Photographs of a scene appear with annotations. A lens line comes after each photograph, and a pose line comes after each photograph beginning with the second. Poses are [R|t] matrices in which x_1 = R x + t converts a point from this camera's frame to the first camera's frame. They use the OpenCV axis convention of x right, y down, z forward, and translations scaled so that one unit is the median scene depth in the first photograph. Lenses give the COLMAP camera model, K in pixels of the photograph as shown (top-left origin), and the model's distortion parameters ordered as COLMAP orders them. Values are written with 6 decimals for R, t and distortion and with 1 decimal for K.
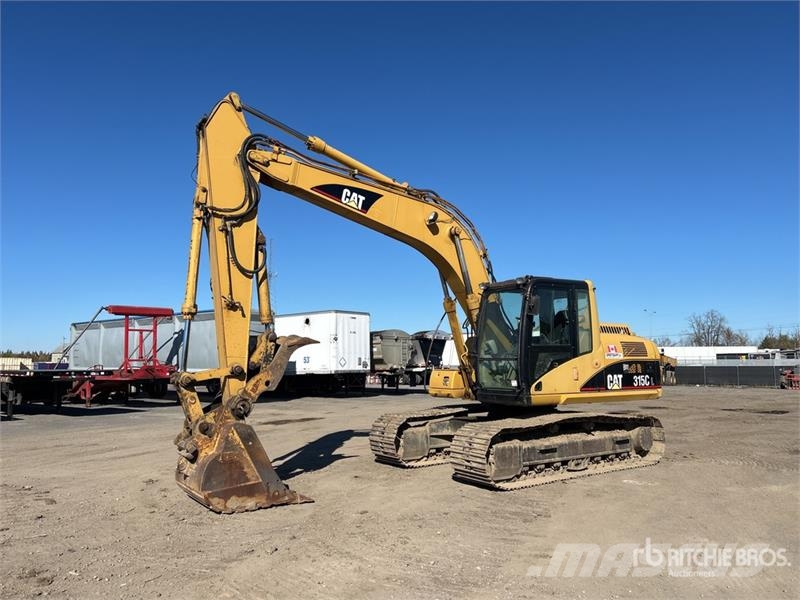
lens RADIAL K [[596.1, 0, 400.0], [0, 596.1, 300.0], [0, 0, 1]] dist [0.120111, -0.199792]
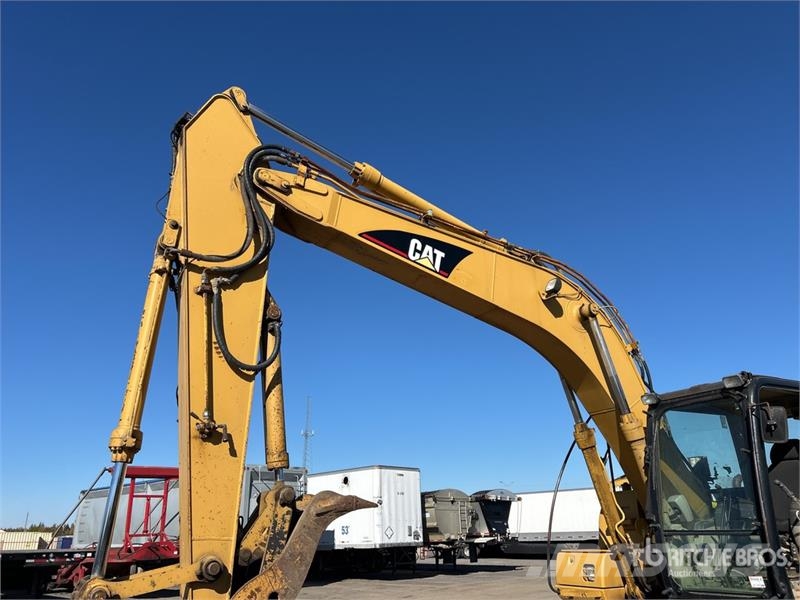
lens RADIAL K [[601.7, 0, 400.1], [0, 601.7, 295.0], [0, 0, 1]] dist [0.065393, -0.078138]
pose [[0.997546, -0.040953, -0.056788, -0.068230], [0.024682, 0.964715, -0.262136, 0.029569], [0.065519, 0.260092, 0.963359, 0.394264]]
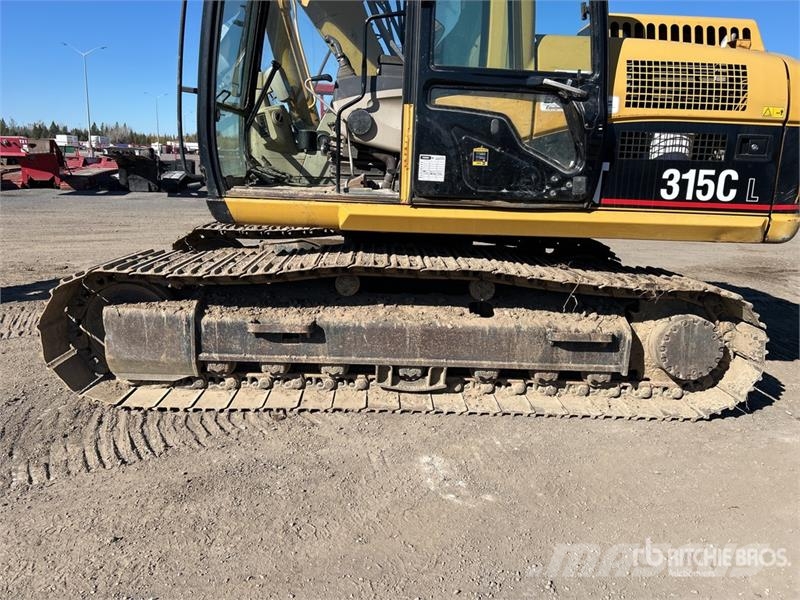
lens RADIAL K [[601.7, 0, 400.1], [0, 601.7, 295.0], [0, 0, 1]] dist [0.065393, -0.078138]
pose [[0.828907, 0.154786, -0.537545, 0.496242], [0.021521, 0.951419, 0.307147, 0.092862], [0.558972, -0.266165, 0.785306, 0.689712]]
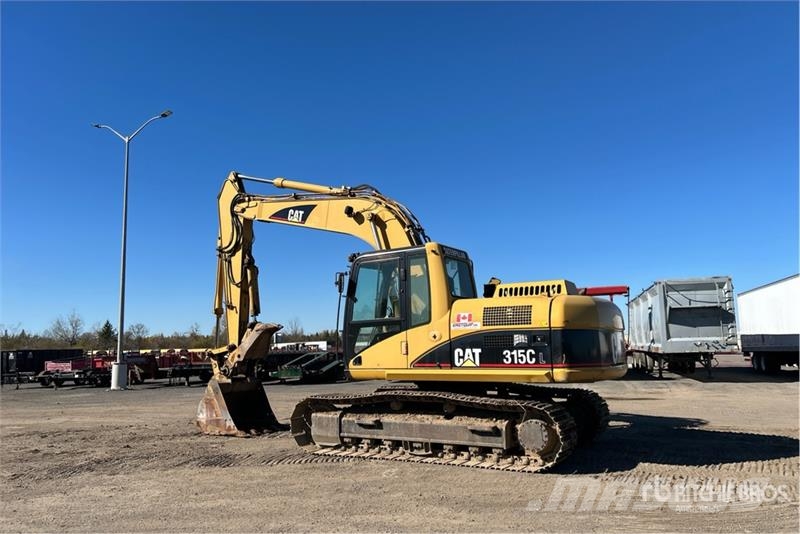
lens RADIAL K [[596.2, 0, 416.7], [0, 596.2, 270.3], [0, 0, 1]] dist [0.101824, -0.158069]
pose [[0.428227, -0.119518, -0.895733, 1.127126], [0.113948, 0.990445, -0.077680, 0.077087], [0.896458, -0.068802, 0.437754, 0.620884]]
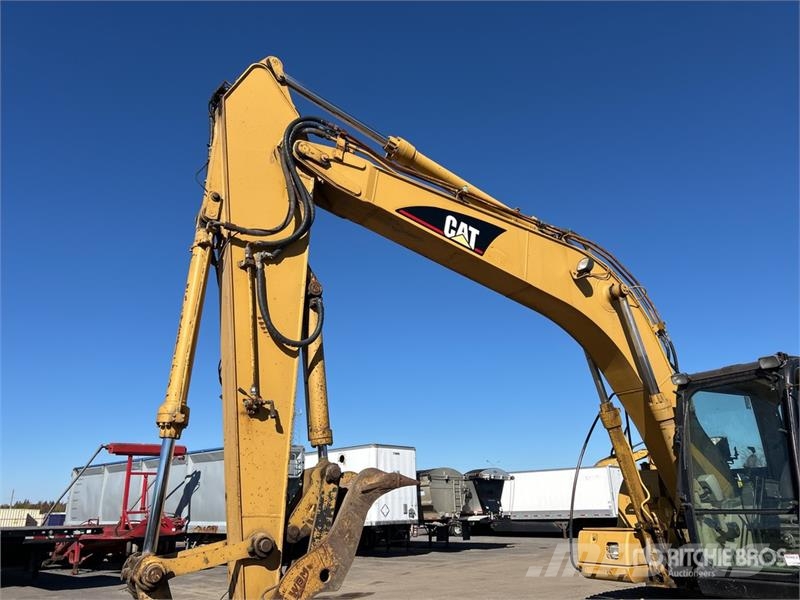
lens RADIAL K [[601.3, 0, 400.6], [0, 601.3, 289.9], [0, 0, 1]] dist [0.064473, -0.076028]
pose [[0.998886, -0.028854, -0.037336, -0.112510], [0.019135, 0.970966, -0.238450, 0.029636], [0.043132, 0.237470, 0.970437, 0.399555]]
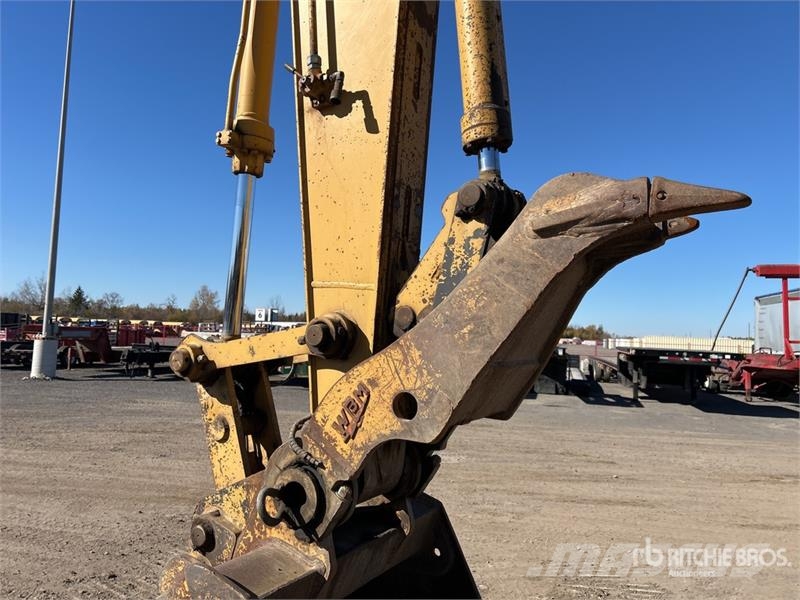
lens RADIAL K [[601.7, 0, 400.1], [0, 601.7, 295.0], [0, 0, 1]] dist [0.065393, -0.078138]
pose [[0.438187, -0.036554, -0.898140, -0.023262], [0.052227, 0.998520, -0.015159, 0.085290], [0.897365, -0.040264, 0.439448, 0.749066]]
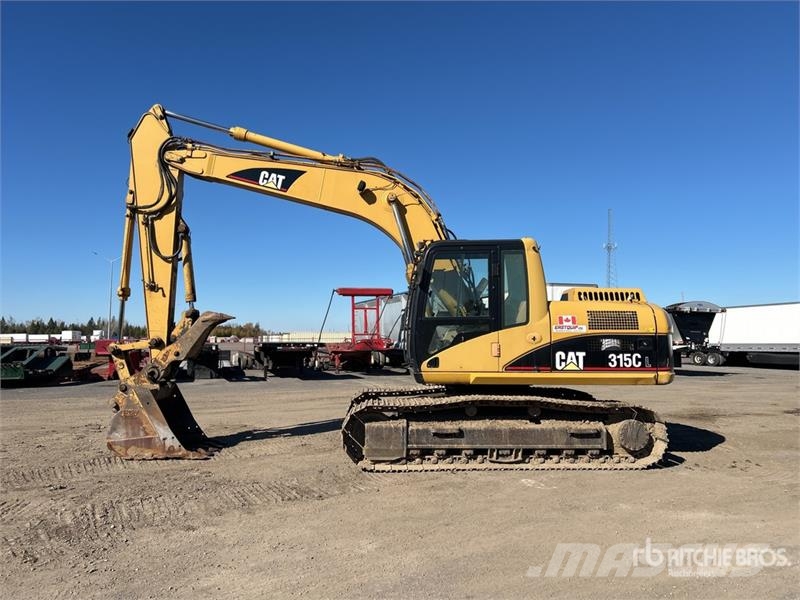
lens RADIAL K [[601.7, 0, 400.1], [0, 601.7, 295.0], [0, 0, 1]] dist [0.065393, -0.078138]
pose [[0.843646, -0.033803, -0.535835, 0.632226], [0.050694, 0.998573, 0.016821, 0.023834], [0.534502, -0.041355, 0.844155, 0.209622]]
